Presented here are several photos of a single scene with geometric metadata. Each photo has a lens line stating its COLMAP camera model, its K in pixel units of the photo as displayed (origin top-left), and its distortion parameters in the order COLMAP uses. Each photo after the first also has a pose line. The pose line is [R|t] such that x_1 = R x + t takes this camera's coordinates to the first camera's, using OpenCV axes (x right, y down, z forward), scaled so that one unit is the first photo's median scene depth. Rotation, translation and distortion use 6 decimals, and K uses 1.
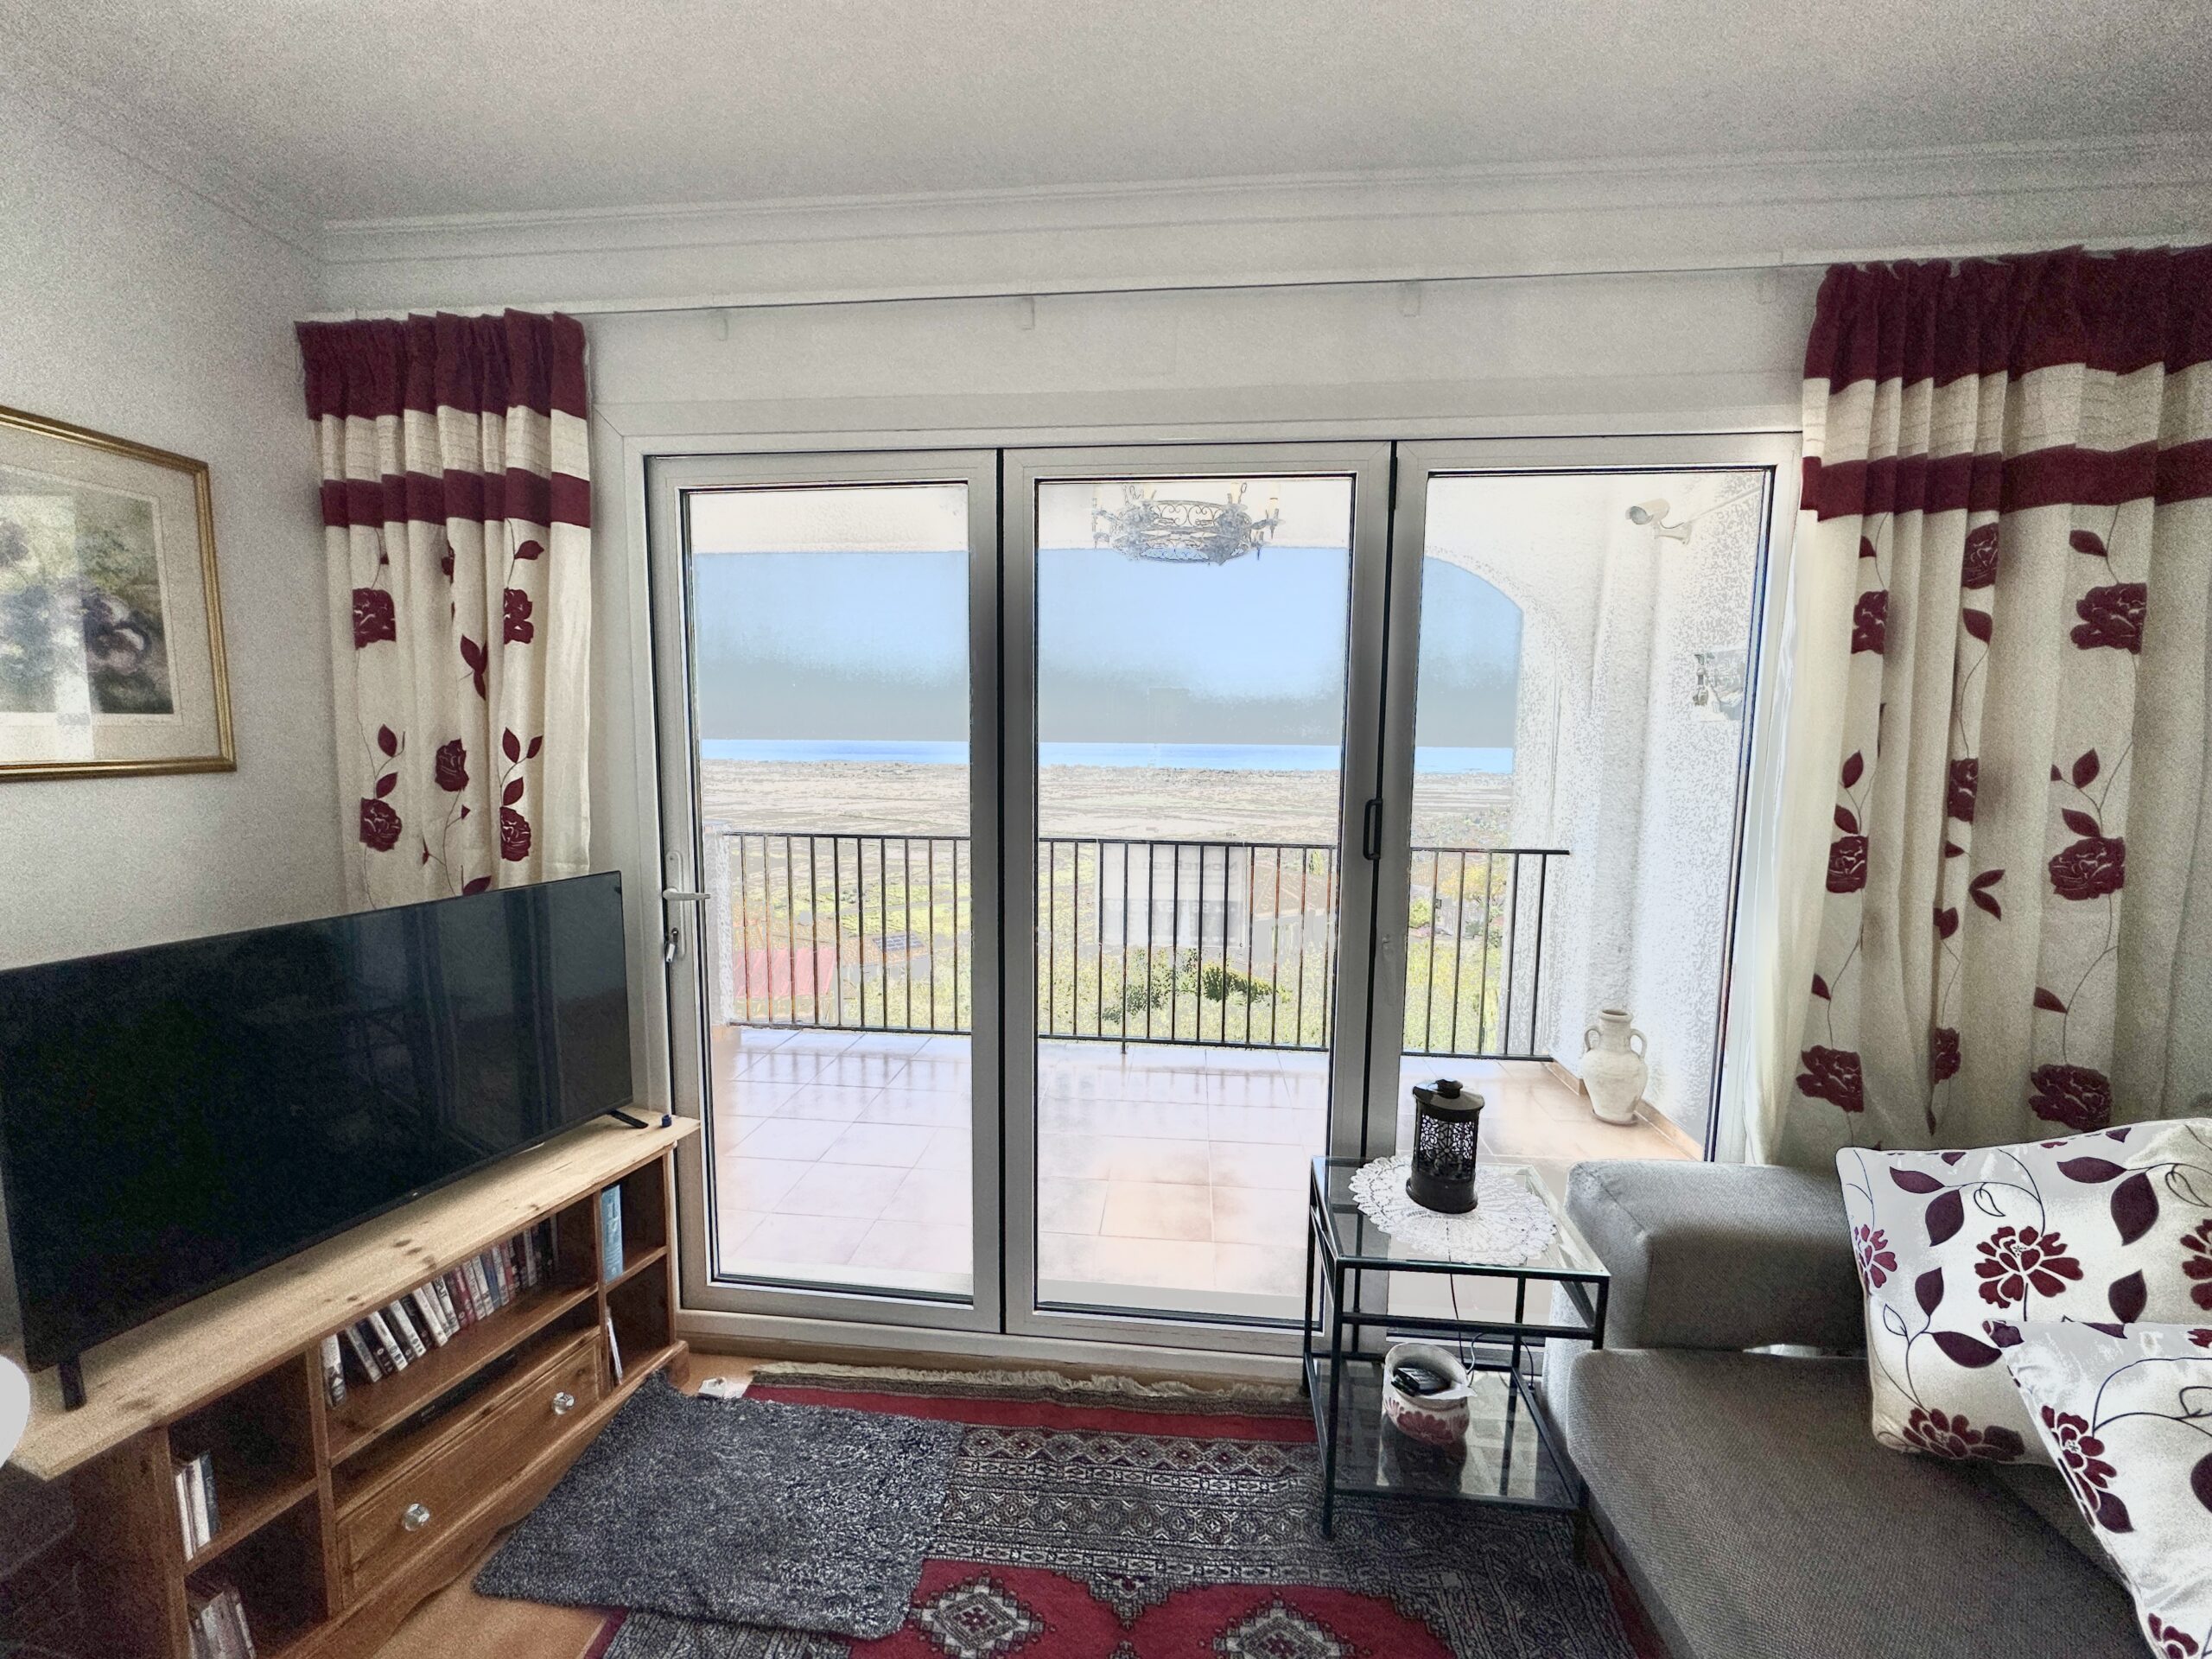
lens RADIAL K [[877.6, 0, 1102.2], [0, 877.6, 825.2], [0, 0, 1]] dist [-0.005304, 0.001098]
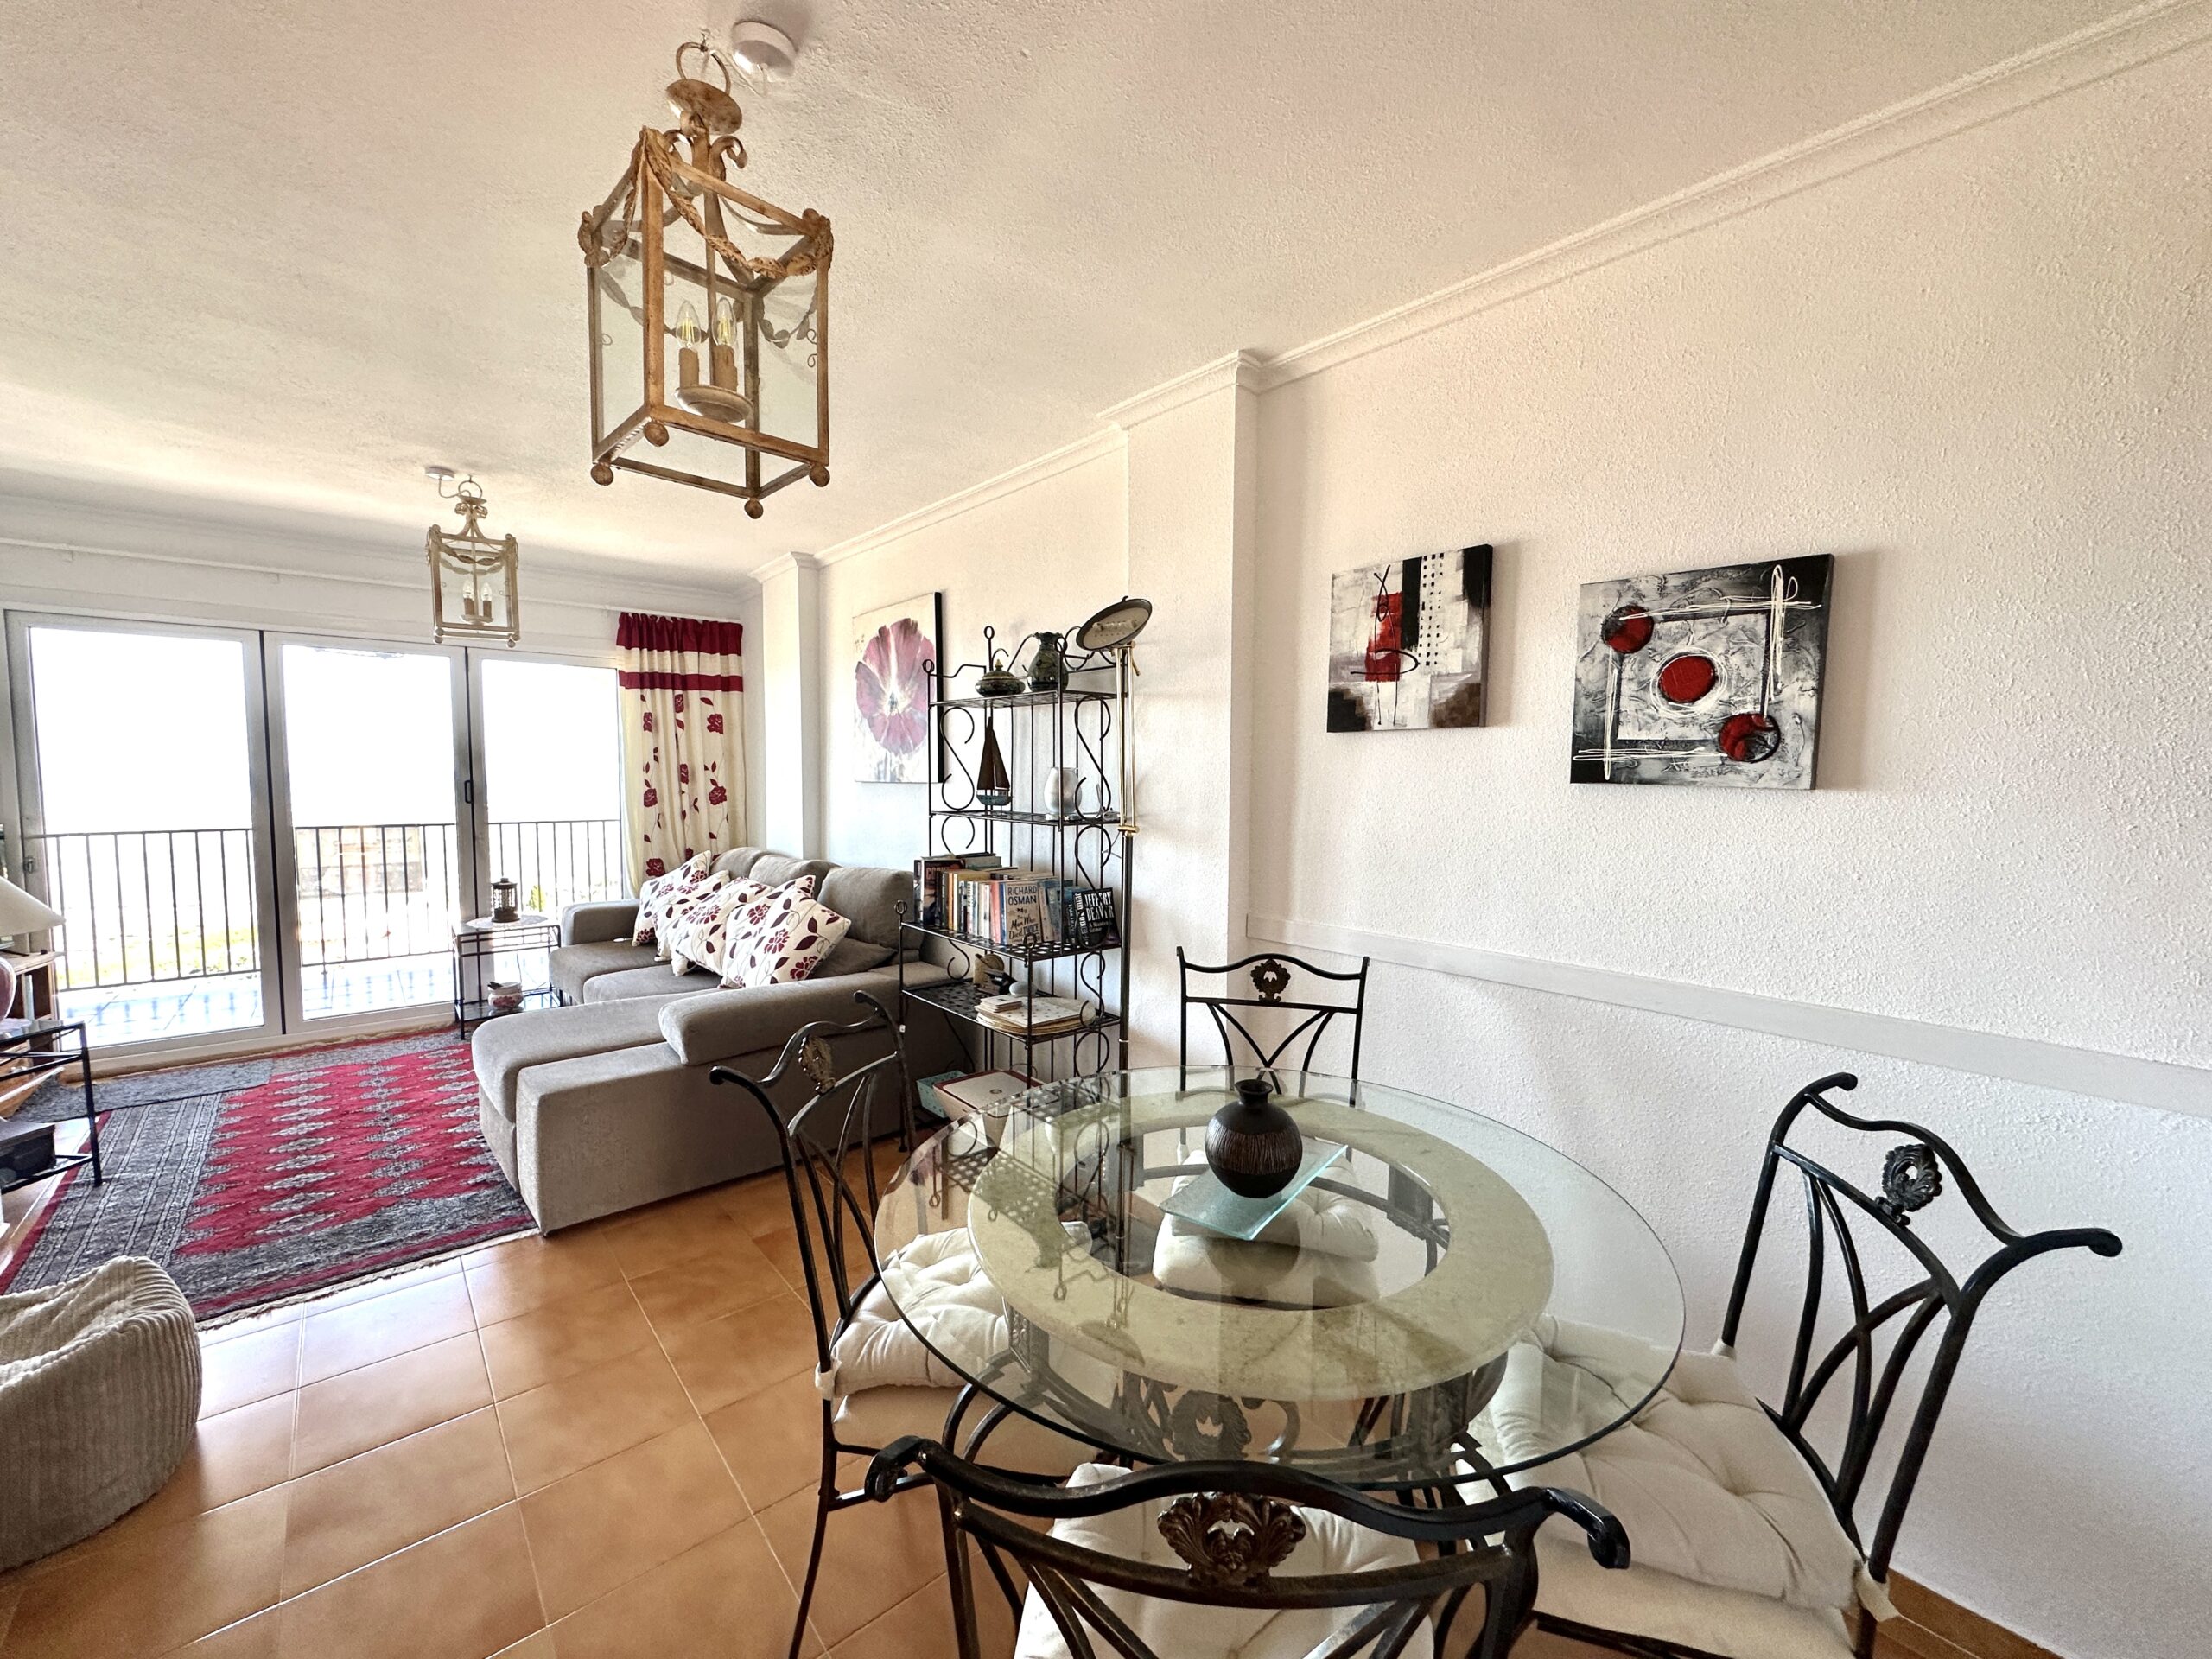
lens RADIAL K [[877.6, 0, 1105.4], [0, 877.6, 830.3], [0, 0, 1]] dist [-0.005304, 0.001098]
pose [[0.685122, -0.054491, 0.726388, -0.324744], [0.069137, 0.997561, 0.009624, 0.249617], [-0.725140, 0.043626, 0.687218, -2.391288]]
